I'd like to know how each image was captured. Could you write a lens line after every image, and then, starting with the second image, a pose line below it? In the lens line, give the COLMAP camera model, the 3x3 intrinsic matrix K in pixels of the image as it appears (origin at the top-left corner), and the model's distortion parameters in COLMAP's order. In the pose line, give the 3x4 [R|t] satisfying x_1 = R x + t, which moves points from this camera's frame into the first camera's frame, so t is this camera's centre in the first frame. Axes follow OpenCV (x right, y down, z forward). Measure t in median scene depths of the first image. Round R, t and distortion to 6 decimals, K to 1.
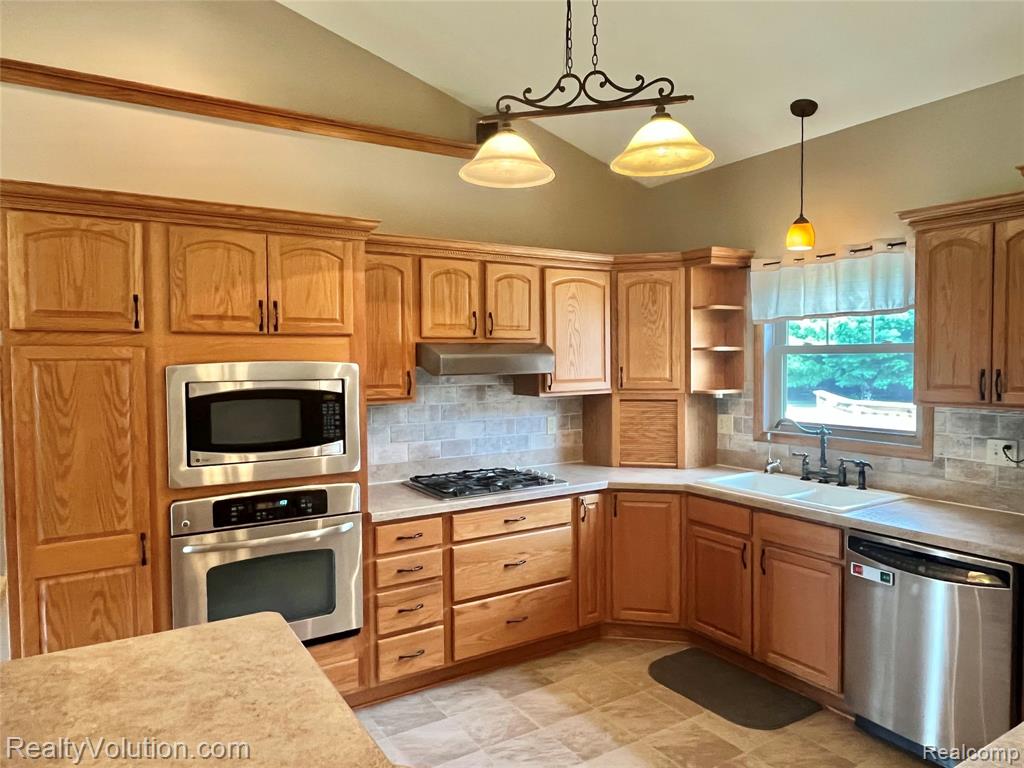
lens RADIAL K [[675.3, 0, 502.4], [0, 675.3, 383.4], [0, 0, 1]] dist [-0.002281, 0.000815]
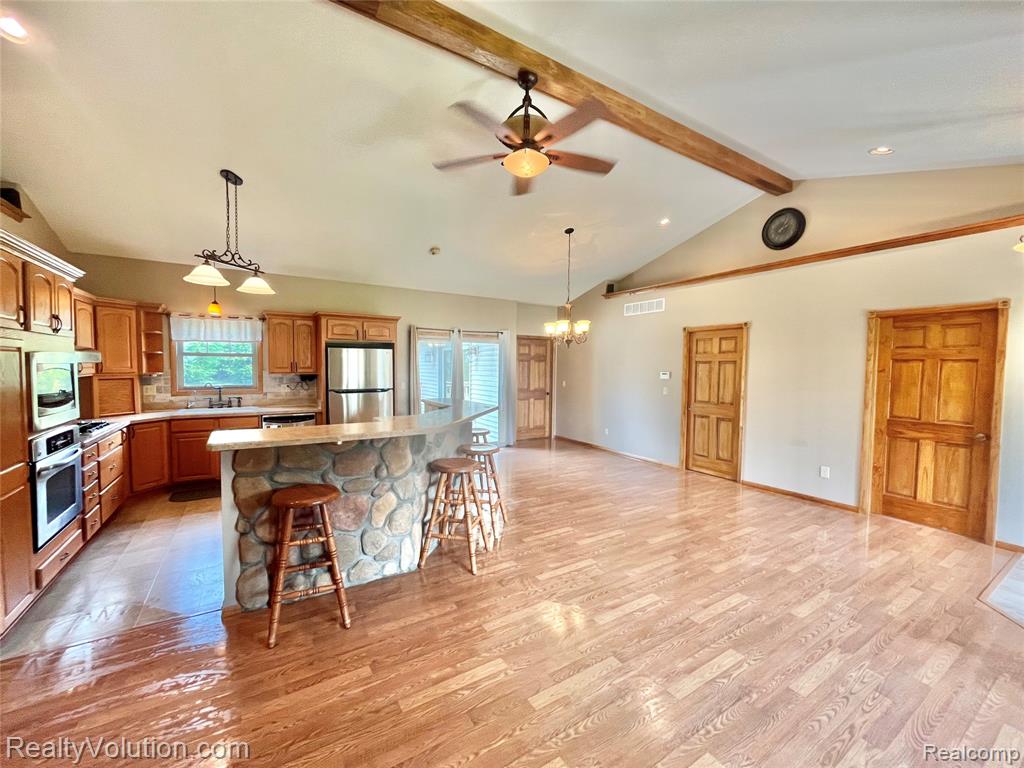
lens RADIAL K [[413.3, 0, 509.1], [0, 413.3, 386.4], [0, 0, 1]] dist [-0.002014, -0.000741]
pose [[-0.003590, -0.042575, 0.999087, -1.140812], [0.027847, 0.998702, 0.042659, 0.033975], [-0.999606, 0.027975, -0.002400, -0.076498]]
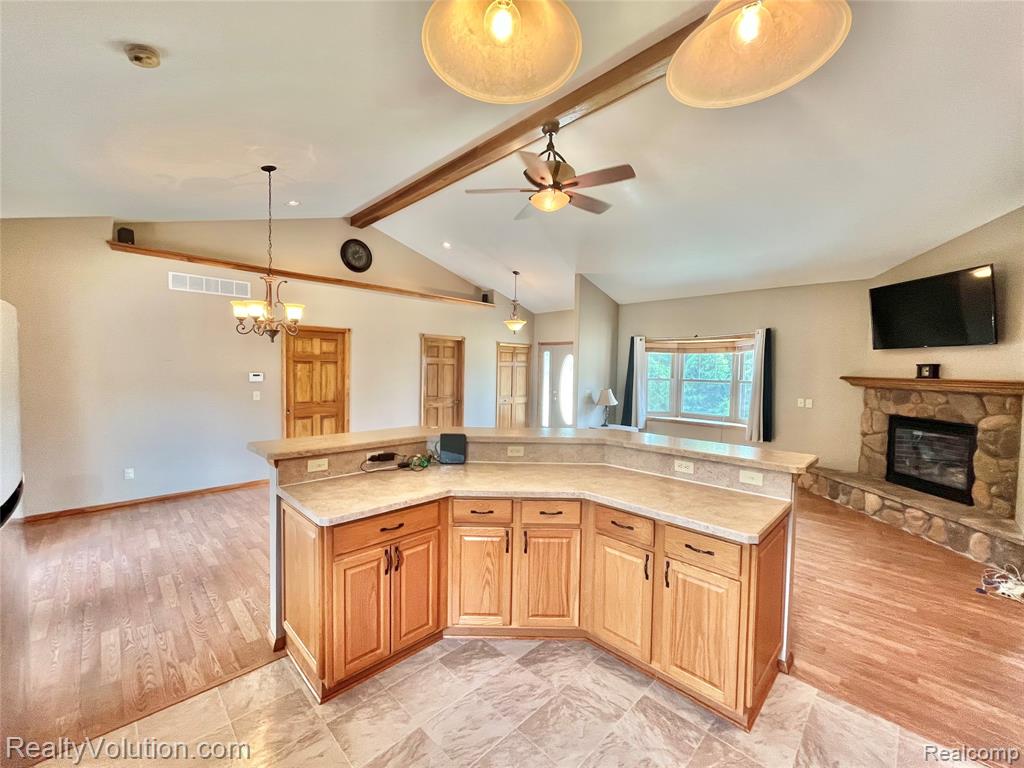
lens RADIAL K [[413.3, 0, 507.9], [0, 413.3, 386.3], [0, 0, 1]] dist [-0.002014, -0.000741]
pose [[-0.974432, 0.001478, -0.224680, 0.224316], [-0.017703, 0.996365, 0.083331, -0.031326], [0.223986, 0.085178, -0.970863, 0.989465]]
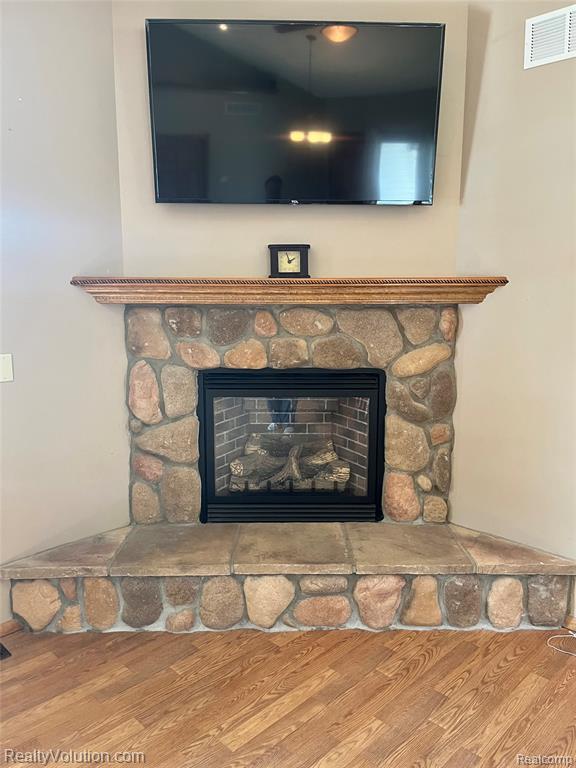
lens RADIAL K [[580.0, 0, 289.8], [0, 580.0, 389.4], [0, 0, 1]] dist [0.034175, -0.016986]
pose [[0.236734, 0.167646, -0.957002, -0.578261], [-0.037315, 0.985843, 0.163468, 0.051506], [0.970858, -0.002988, 0.239638, -0.209655]]
